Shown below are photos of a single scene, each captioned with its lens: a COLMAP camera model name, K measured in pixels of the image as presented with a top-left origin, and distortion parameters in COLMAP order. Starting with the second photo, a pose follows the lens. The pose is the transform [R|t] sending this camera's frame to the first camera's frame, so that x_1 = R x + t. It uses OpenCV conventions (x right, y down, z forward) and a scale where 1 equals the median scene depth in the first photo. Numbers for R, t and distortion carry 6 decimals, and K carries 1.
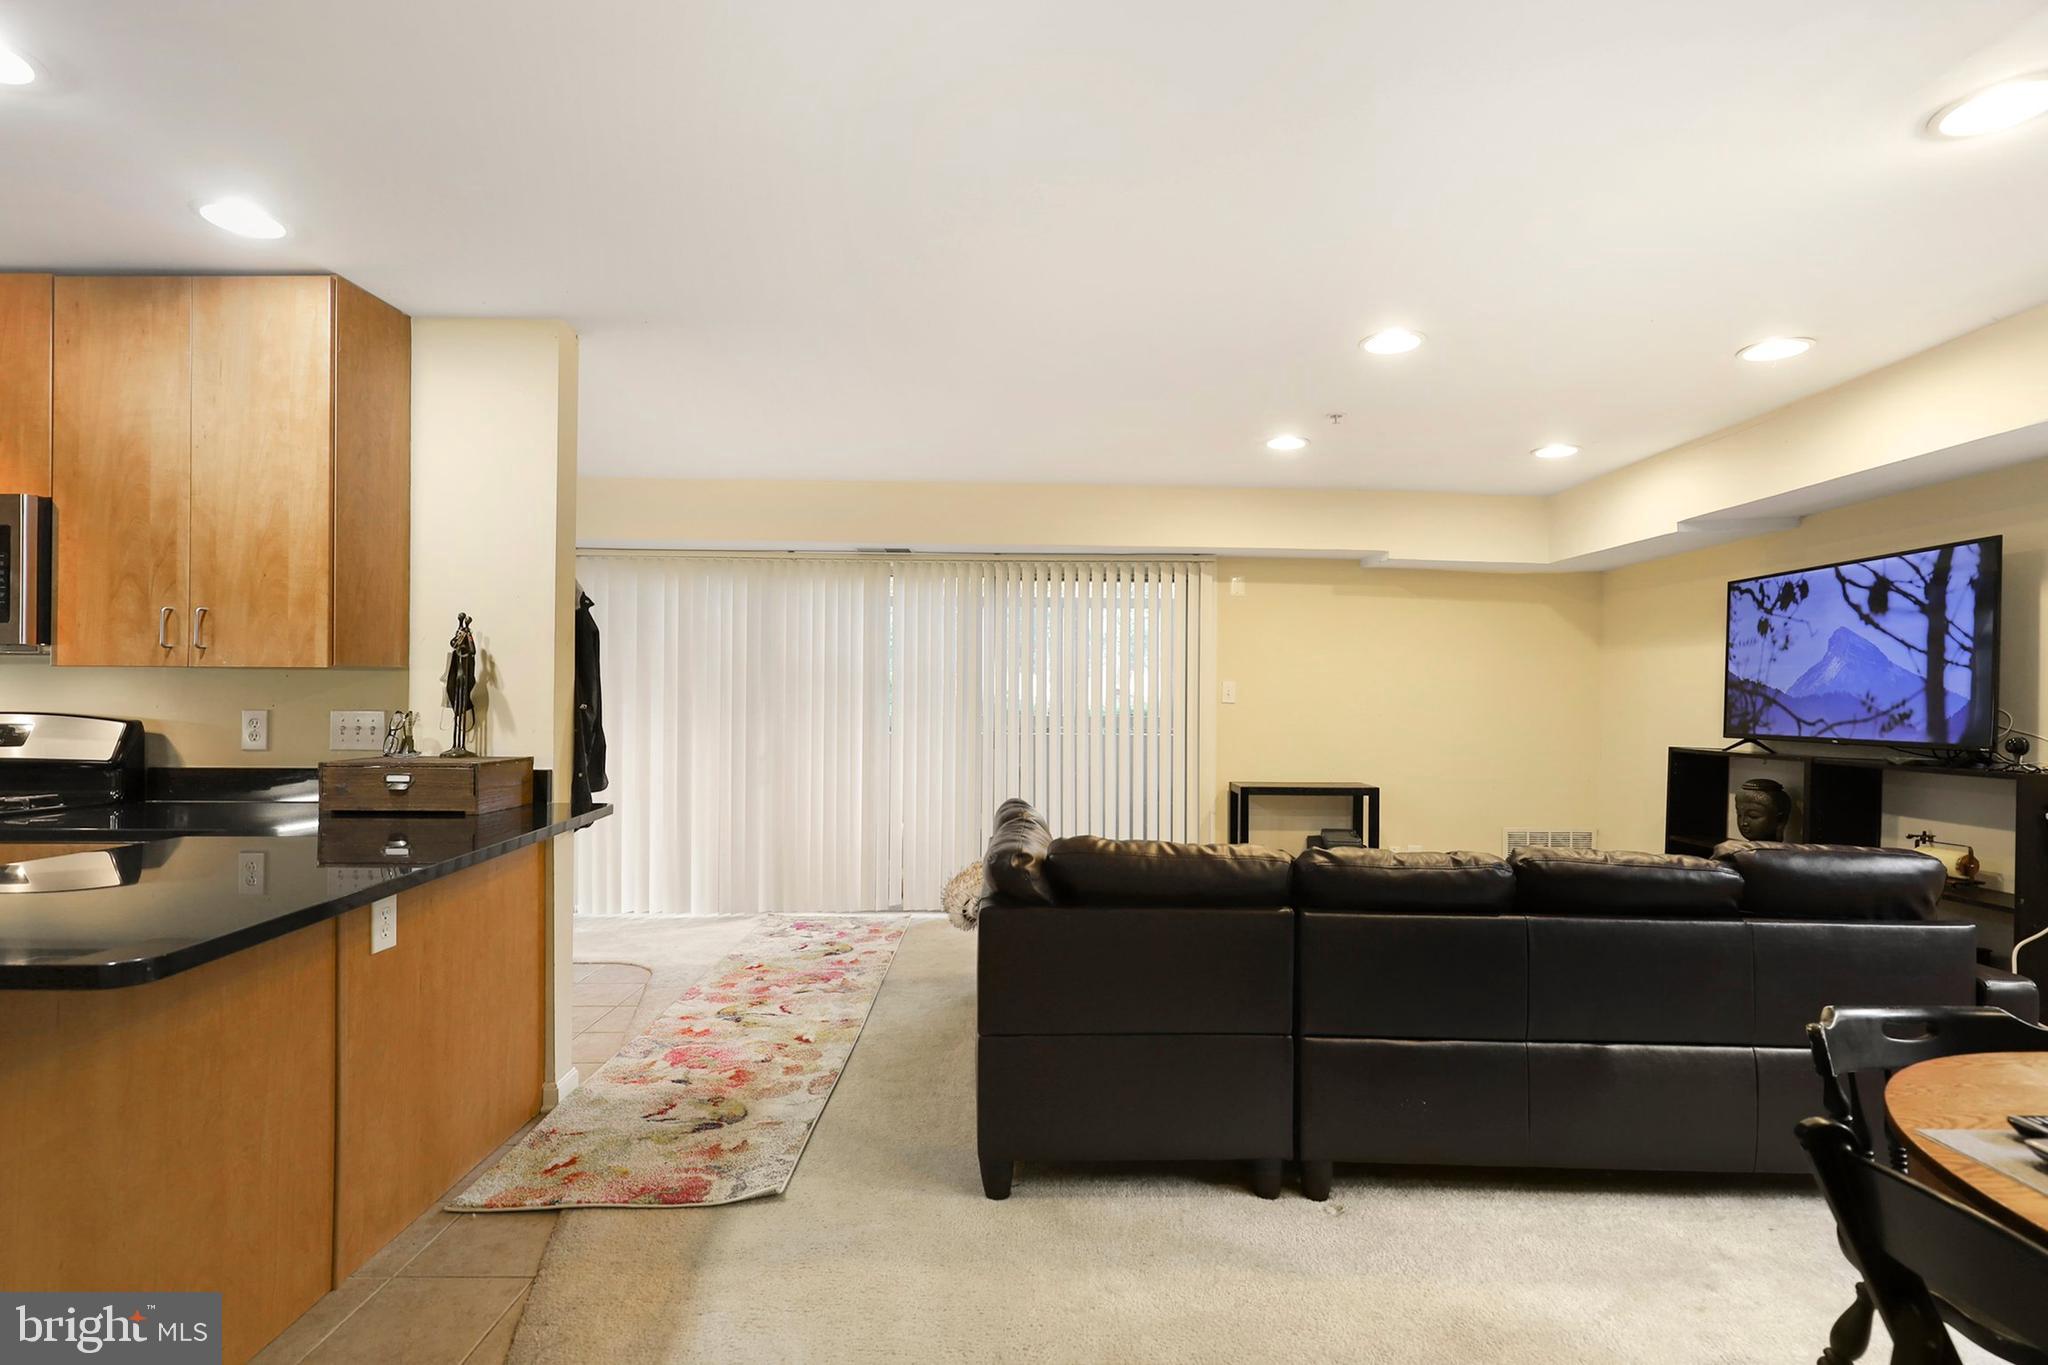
lens RADIAL K [[944.1, 0, 1024.4], [0, 944.1, 687.6], [0, 0, 1]] dist [0.000865, -0.000247]
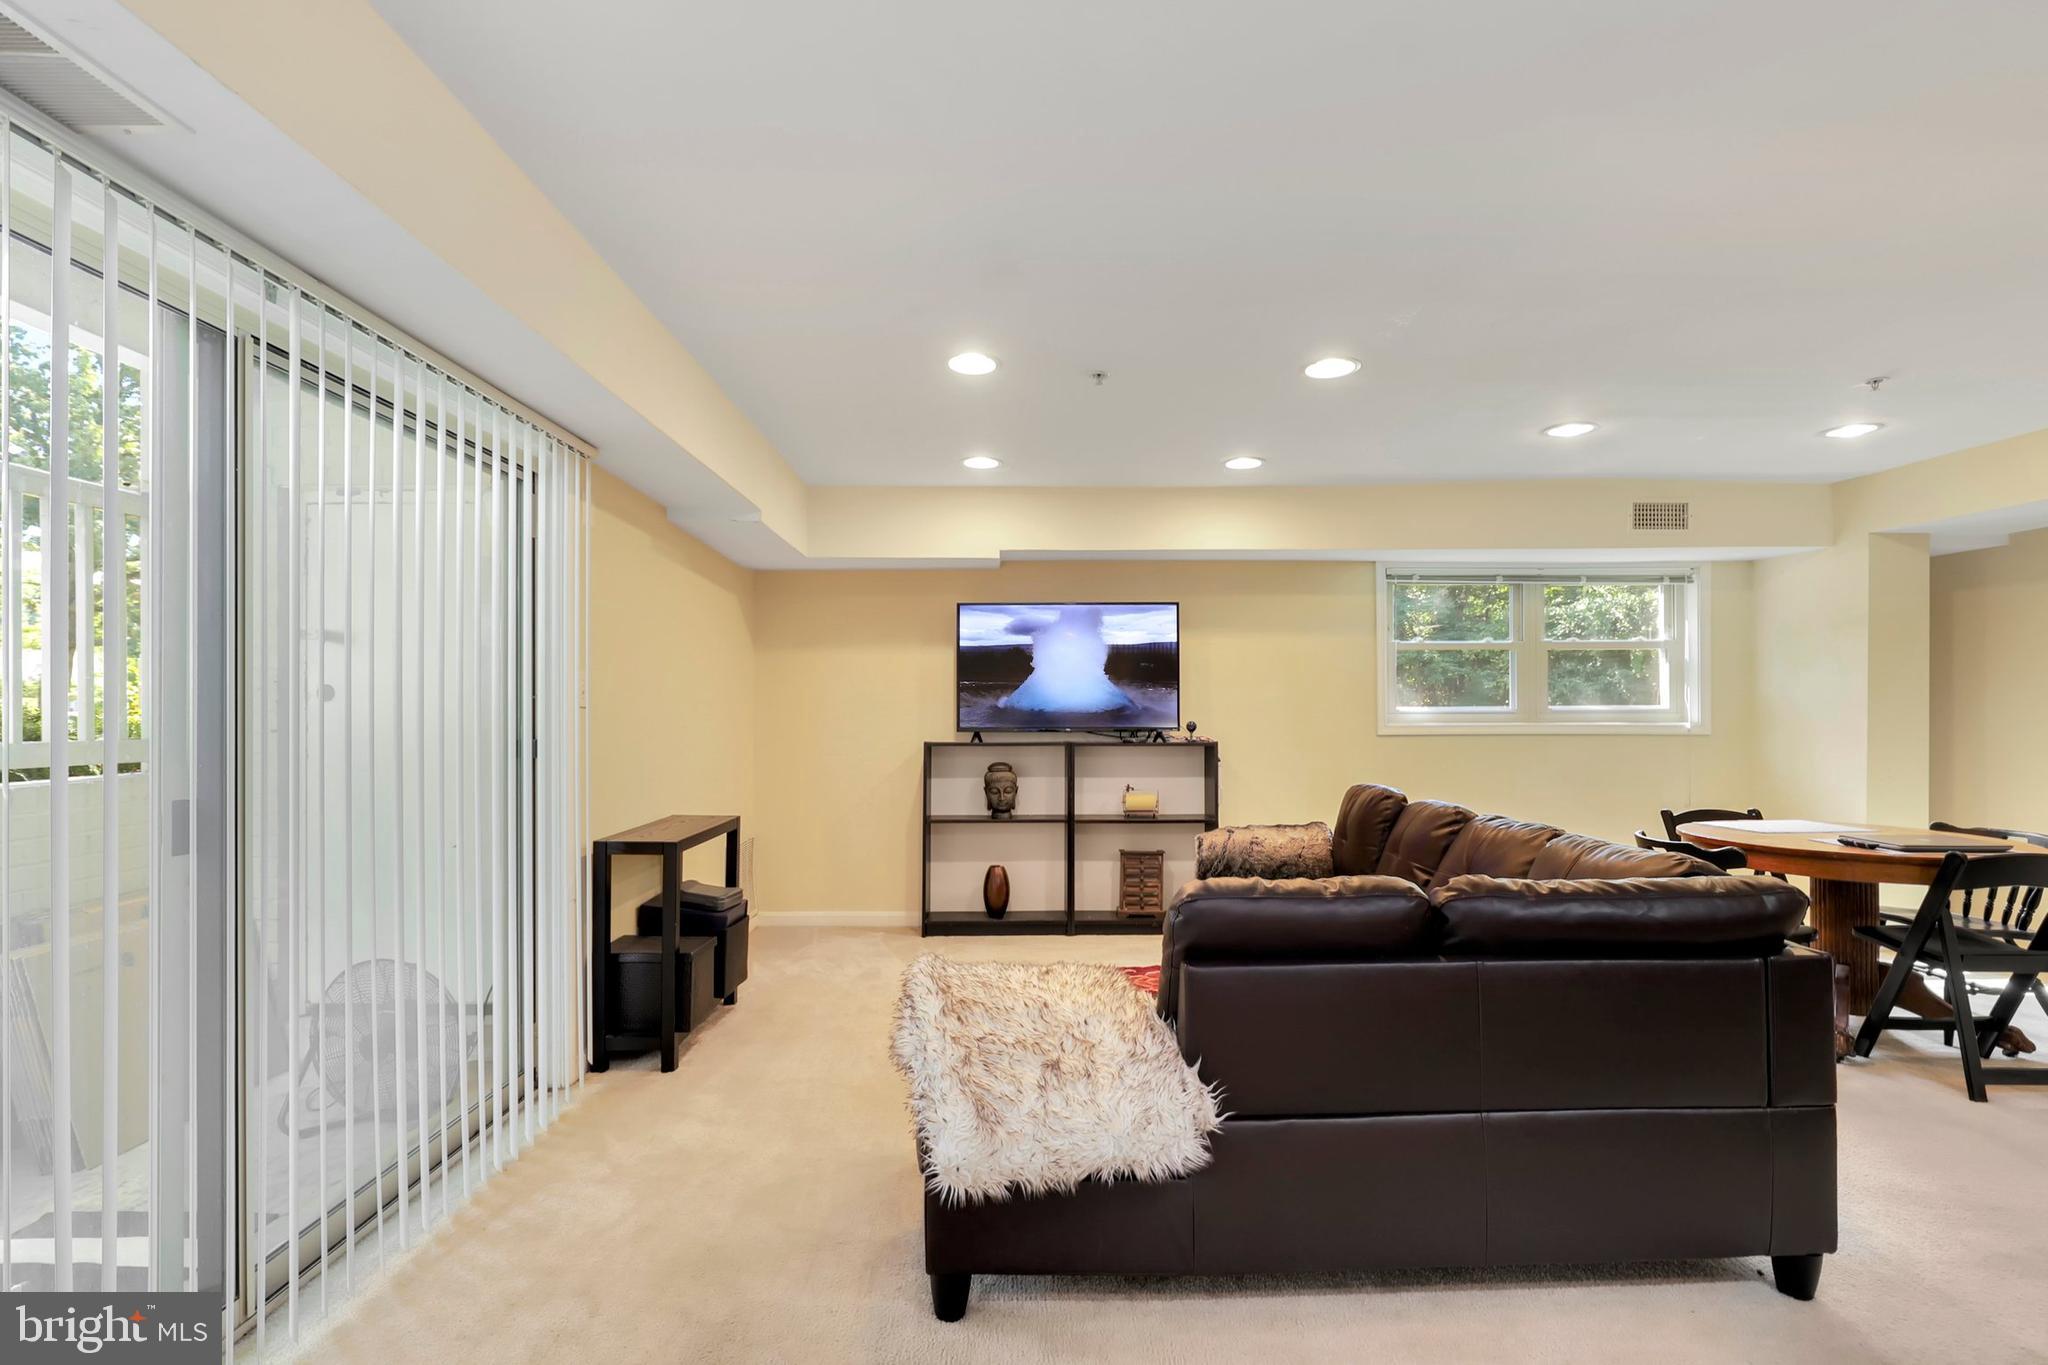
lens RADIAL K [[946.2, 0, 1028.1], [0, 946.2, 703.2], [0, 0, 1]] dist [0.000340, 0.000164]
pose [[-0.011257, -0.004437, 0.999927, -0.703121], [-0.009736, 0.999943, 0.004327, 0.015015], [-0.999889, -0.009687, -0.011299, 1.382151]]
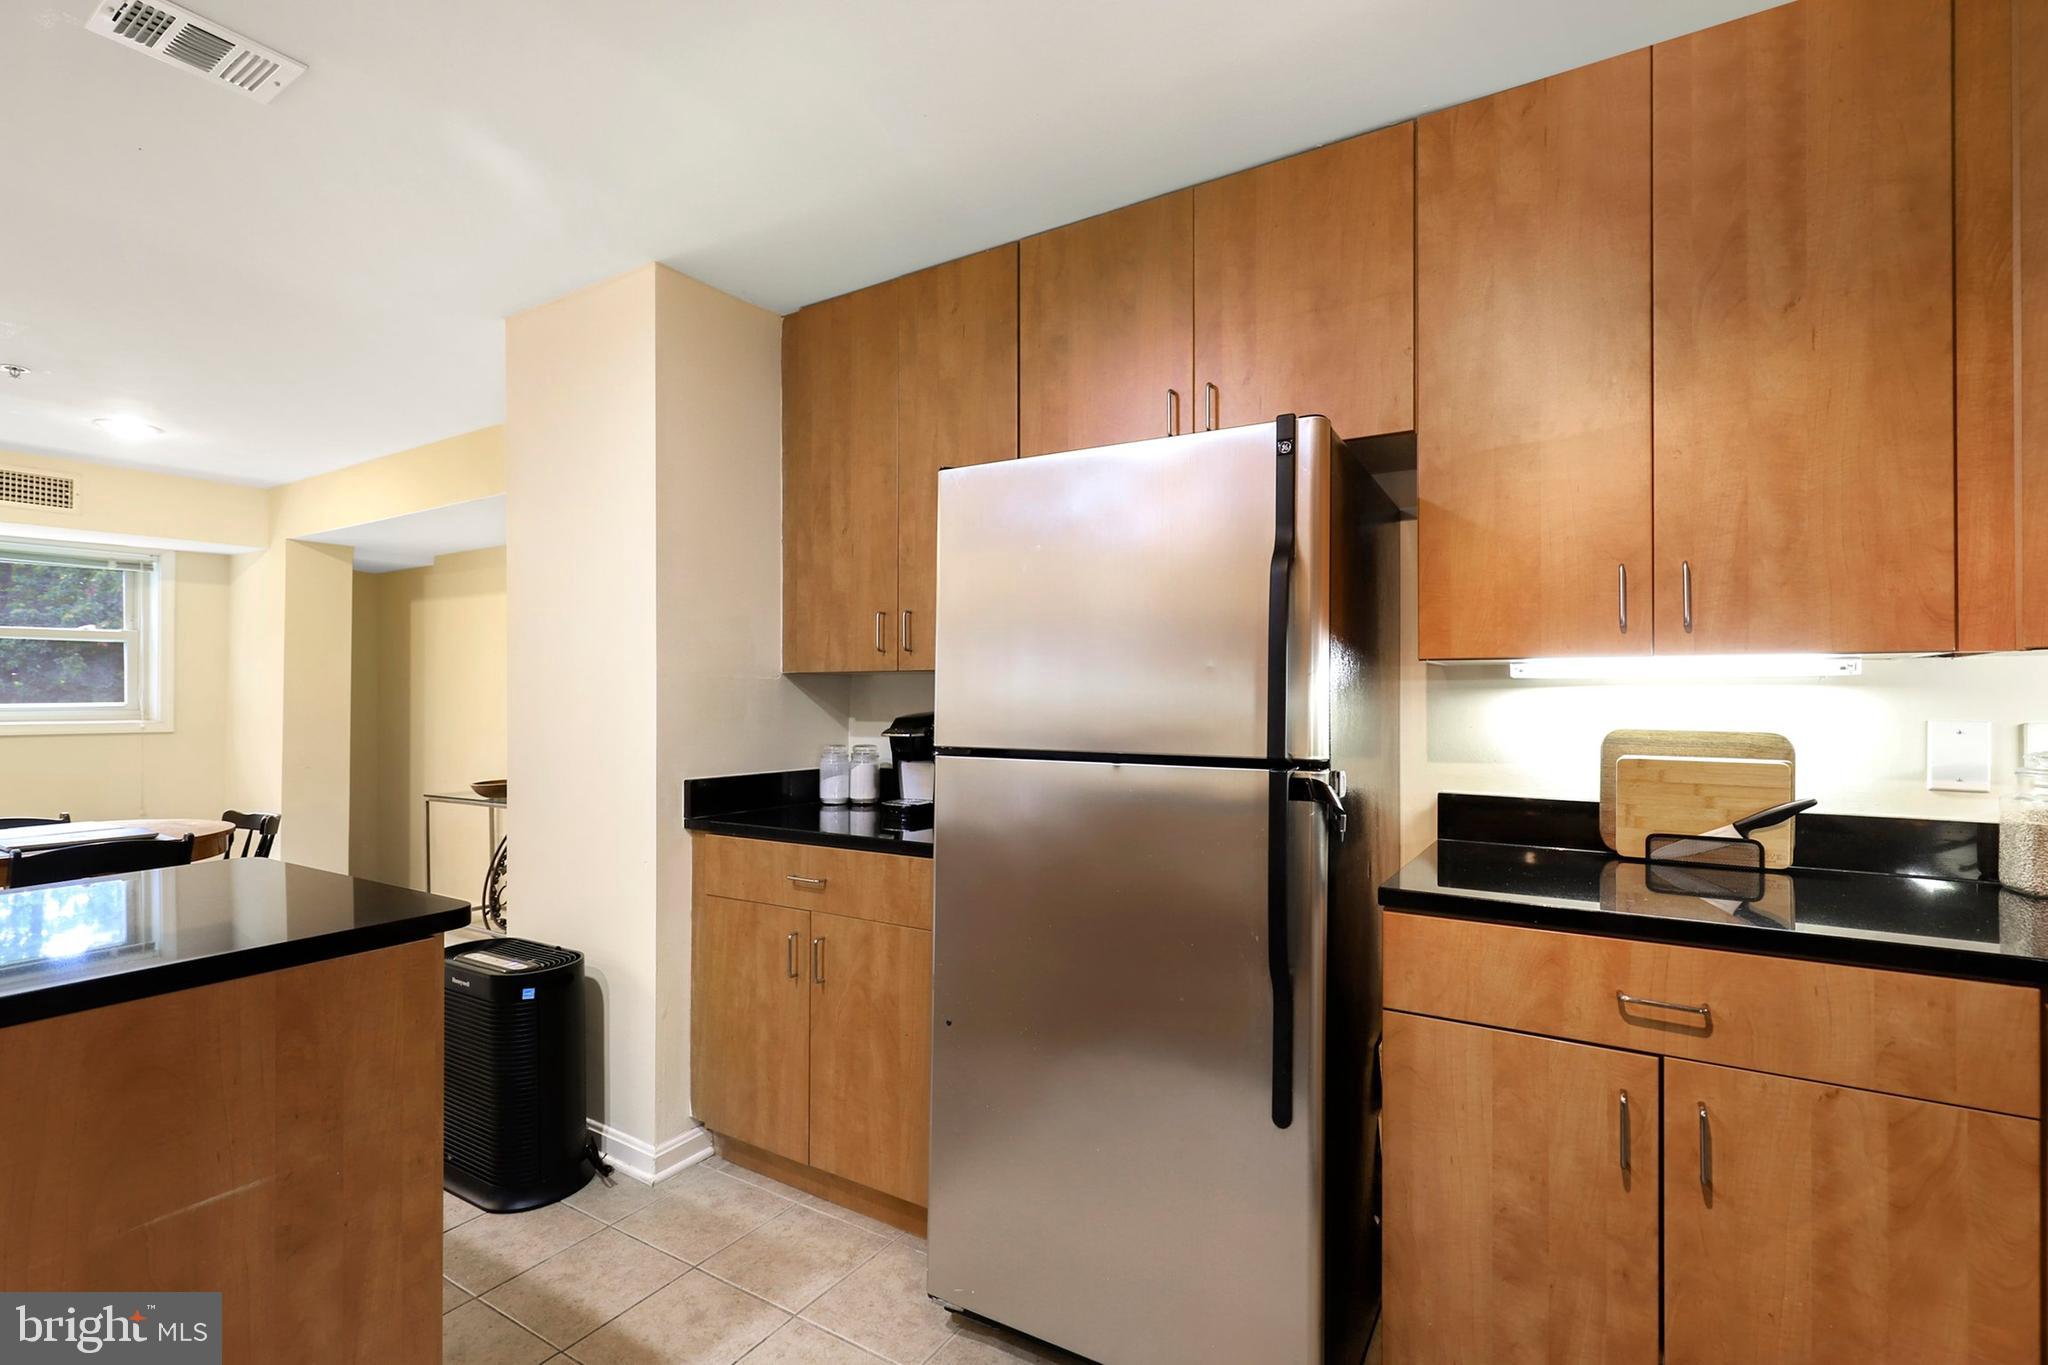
lens RADIAL K [[935.2, 0, 1027.7], [0, 935.2, 692.8], [0, 0, 1]] dist [0.001407, -0.000776]
pose [[-0.842426, -0.004934, 0.538790, -1.167859], [-0.013386, 0.999841, -0.011774, -0.001949], [-0.538646, -0.017131, -0.842358, 0.629208]]
